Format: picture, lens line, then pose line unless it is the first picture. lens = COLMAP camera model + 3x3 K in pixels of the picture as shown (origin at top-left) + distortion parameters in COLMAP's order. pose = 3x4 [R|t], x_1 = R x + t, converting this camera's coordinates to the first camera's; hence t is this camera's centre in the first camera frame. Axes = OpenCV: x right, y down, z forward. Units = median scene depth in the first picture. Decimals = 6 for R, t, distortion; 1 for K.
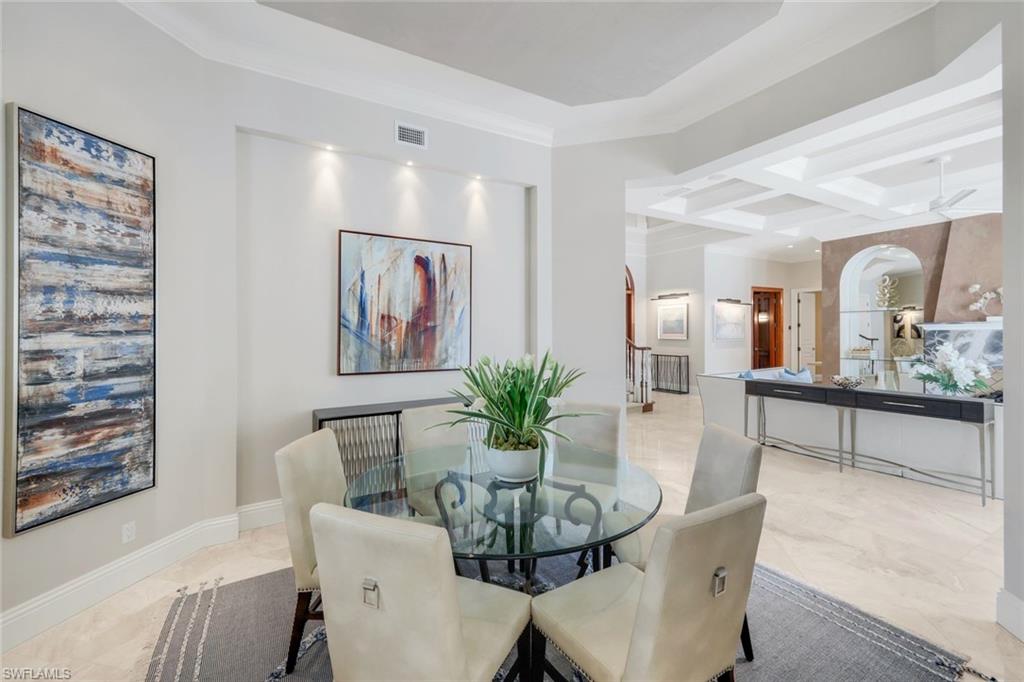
lens RADIAL K [[414.6, 0, 521.8], [0, 414.6, 336.3], [0, 0, 1]] dist [-0.000534, 0.000876]
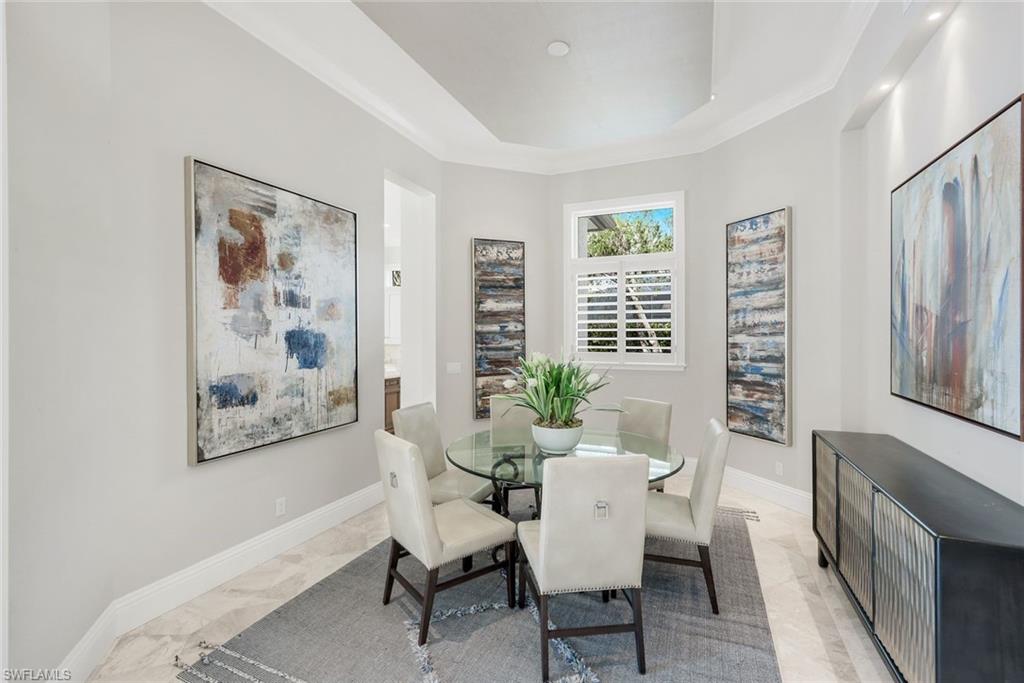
lens RADIAL K [[442.0, 0, 511.7], [0, 442.0, 339.4], [0, 0, 1]] dist [0.011474, -0.000223]
pose [[-0.812745, 0.013892, -0.582454, 0.784704], [-0.000327, 0.999705, 0.024300, -0.028996], [0.582619, 0.019940, -0.812501, 1.800495]]
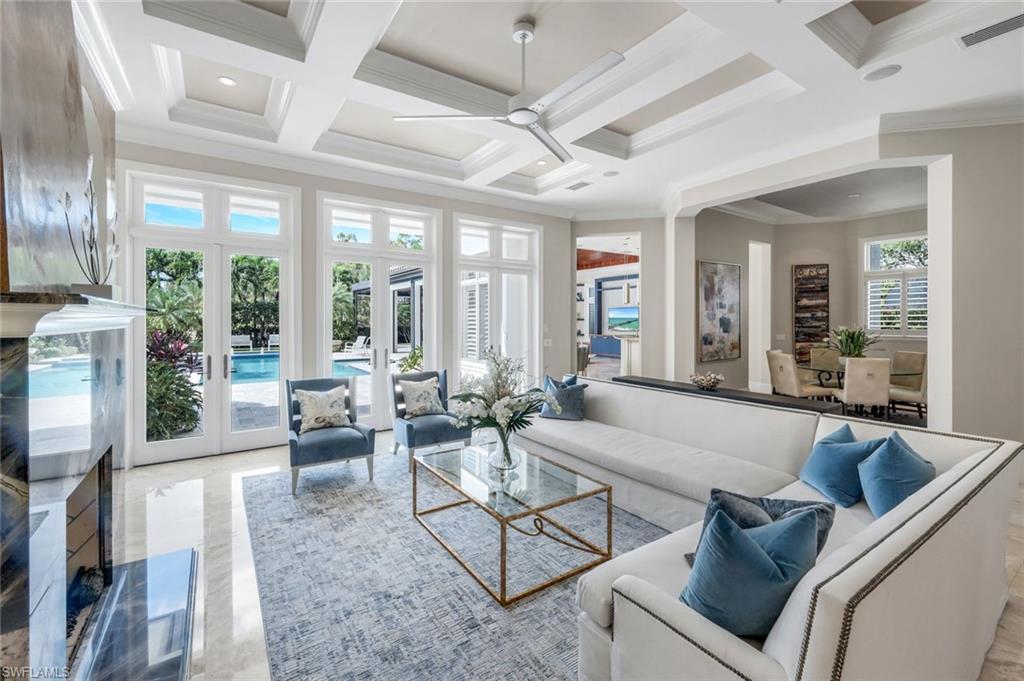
lens RADIAL K [[442.0, 0, 513.6], [0, 442.0, 323.2], [0, 0, 1]] dist [0.011474, -0.000223]
pose [[-0.997651, 0.012463, -0.067360, 2.307052], [0.011214, 0.999759, 0.018890, -0.060878], [0.067579, 0.018091, -0.997550, 3.555233]]
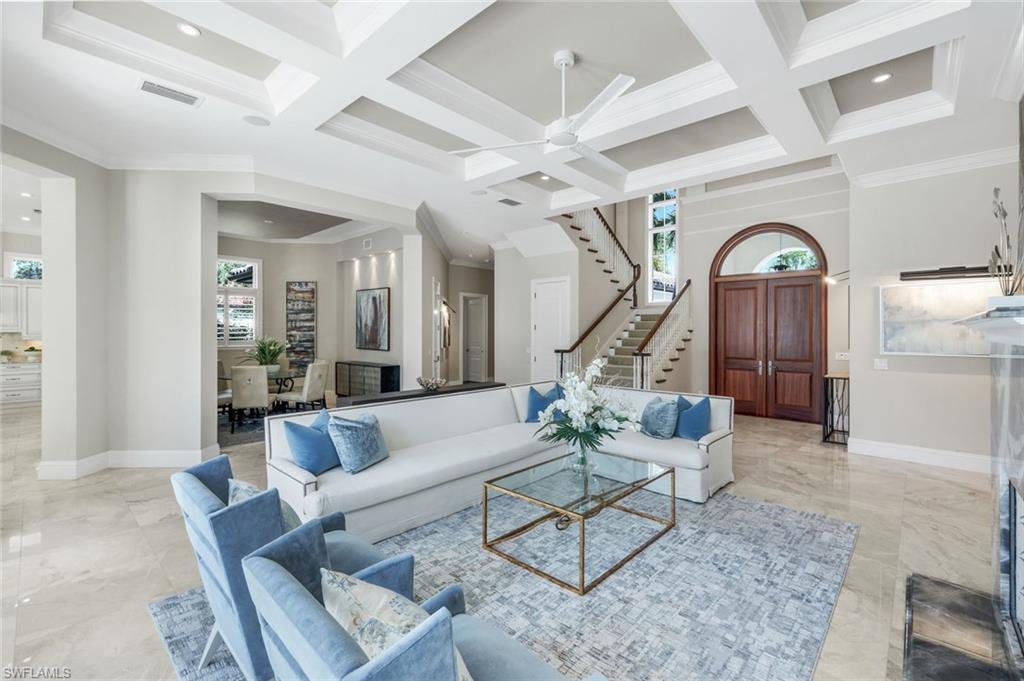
lens RADIAL K [[442.0, 0, 513.8], [0, 442.0, 335.4], [0, 0, 1]] dist [0.011474, -0.000223]
pose [[0.302254, 0.014414, -0.953119, 3.513158], [-0.019074, 0.999777, 0.009070, -0.039857], [0.953037, 0.015438, 0.302461, 1.591646]]
